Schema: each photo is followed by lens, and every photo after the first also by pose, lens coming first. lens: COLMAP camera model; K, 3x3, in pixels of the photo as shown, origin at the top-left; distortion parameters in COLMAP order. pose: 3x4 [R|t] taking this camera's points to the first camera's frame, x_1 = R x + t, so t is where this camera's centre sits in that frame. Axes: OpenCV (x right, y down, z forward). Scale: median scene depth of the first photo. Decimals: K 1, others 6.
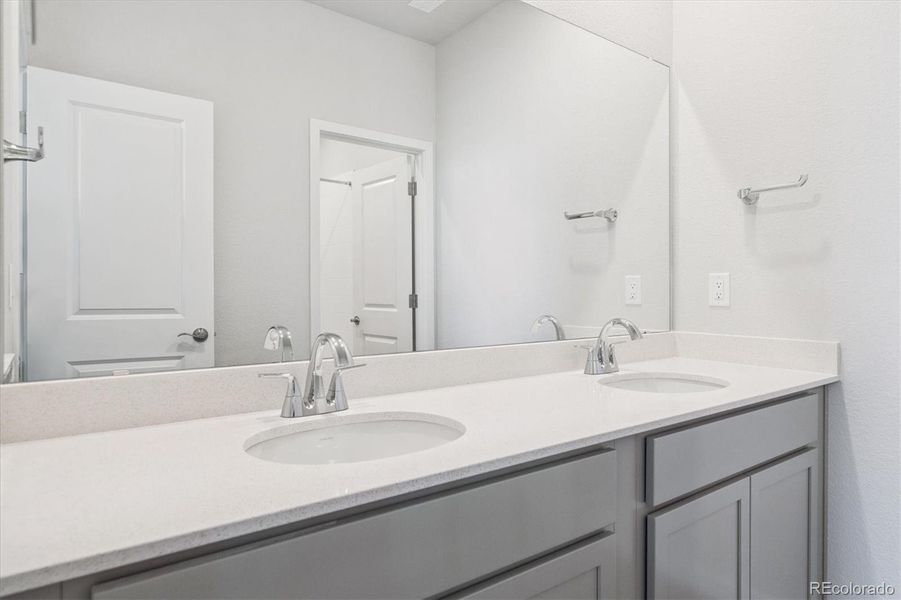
lens RADIAL K [[741.6, 0, 450.6], [0, 741.6, 290.7], [0, 0, 1]] dist [-0.033402, -0.002433]
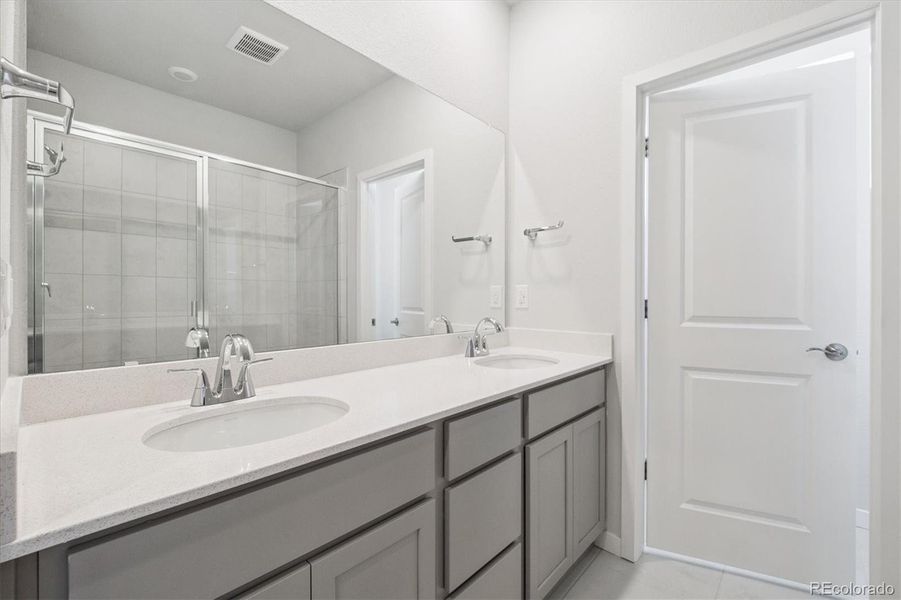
lens RADIAL K [[741.6, 0, 450.6], [0, 741.6, 290.7], [0, 0, 1]] dist [-0.033402, -0.002433]
pose [[0.939469, 0.006135, 0.342578, -0.261166], [-0.001510, 0.999904, -0.013768, 0.004924], [-0.342629, 0.012417, 0.939389, -0.247180]]
